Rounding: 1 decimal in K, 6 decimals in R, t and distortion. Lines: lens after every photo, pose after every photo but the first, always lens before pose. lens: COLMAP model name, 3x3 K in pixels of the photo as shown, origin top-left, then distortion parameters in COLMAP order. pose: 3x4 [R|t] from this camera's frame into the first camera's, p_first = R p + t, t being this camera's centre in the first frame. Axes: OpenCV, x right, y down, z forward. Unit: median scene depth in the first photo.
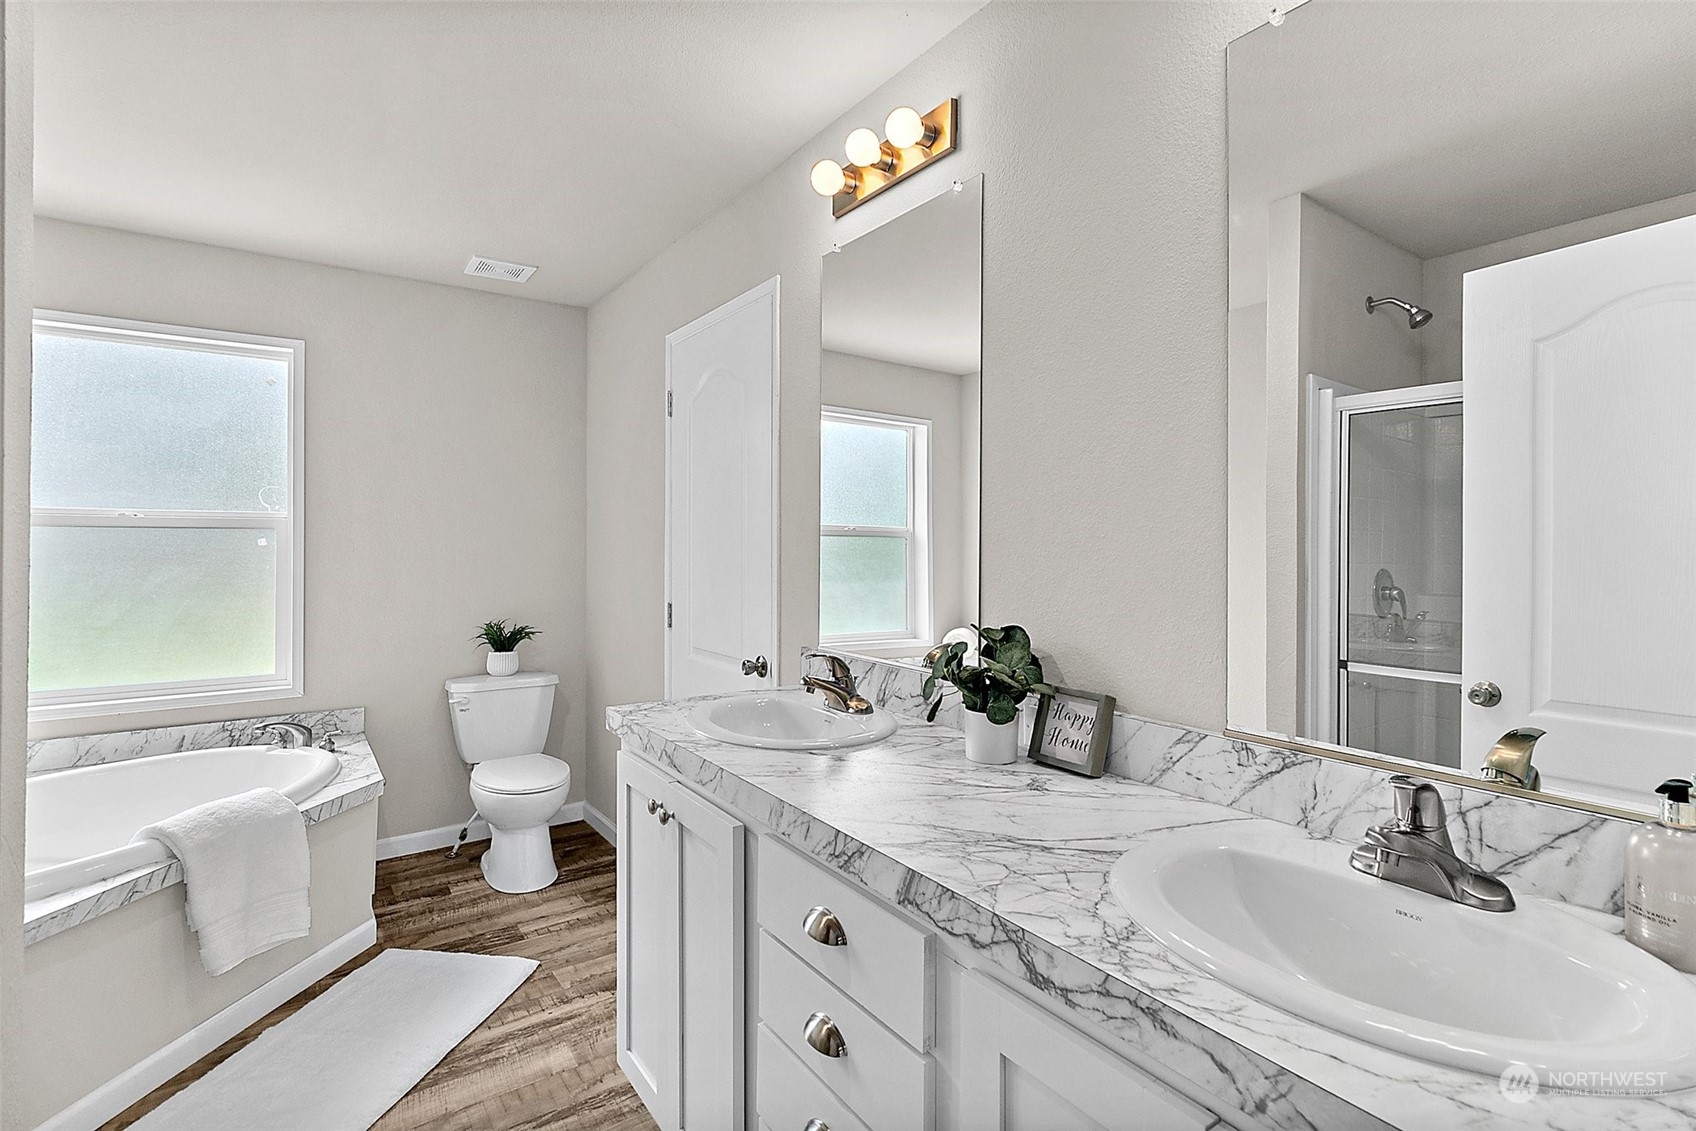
lens RADIAL K [[802.1, 0, 847.9], [0, 802.1, 531.7], [0, 0, 1]] dist [0.000208, 0.000138]
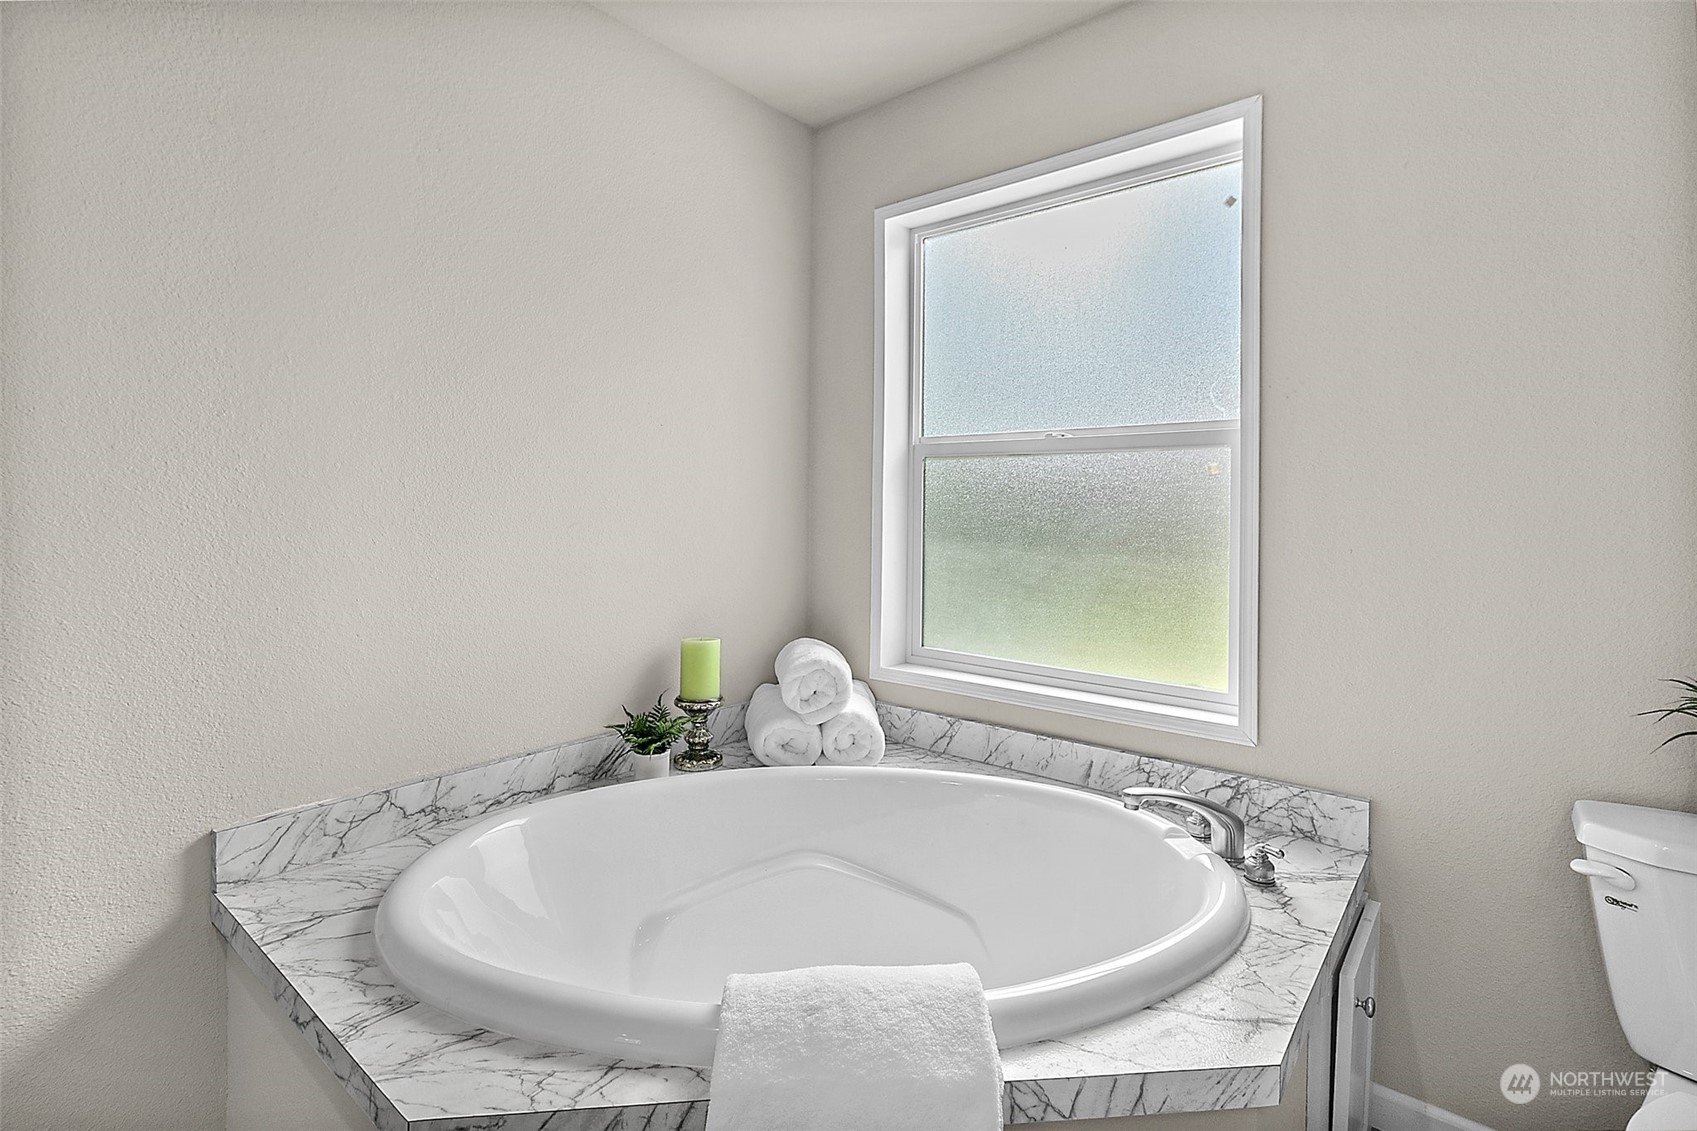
lens RADIAL K [[796.3, 0, 847.2], [0, 796.3, 510.2], [0, 0, 1]] dist [-0.001127, -0.000146]
pose [[0.261626, -0.003029, -0.965165, -0.338821], [-0.000865, 0.999994, -0.003373, 0.068873], [0.965169, 0.001717, 0.261622, 0.867931]]
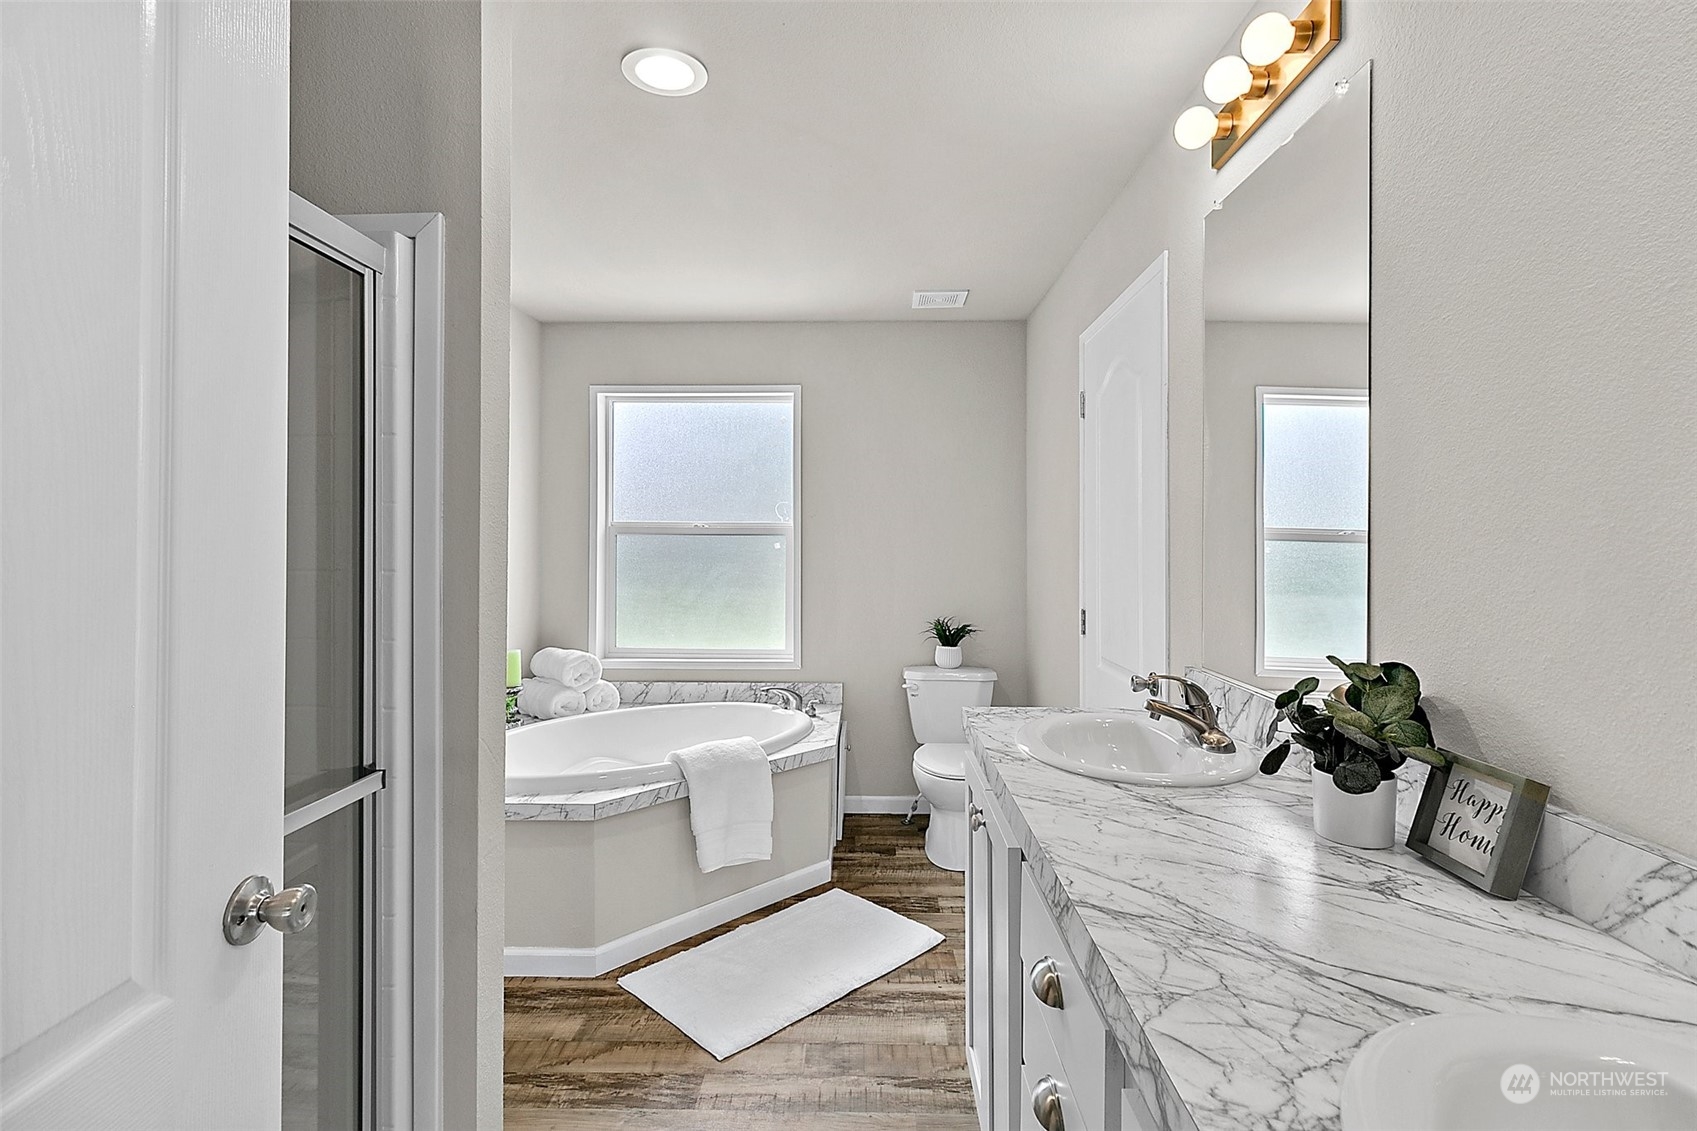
lens RADIAL K [[786.9, 0, 851.4], [0, 786.9, 534.2], [0, 0, 1]] dist [-0.000689, 0.000874]
pose [[0.803673, -0.006415, -0.595036, 0.168757], [0.005077, 0.999979, -0.003923, -0.000016], [0.595049, 0.000132, 0.803689, 0.090430]]
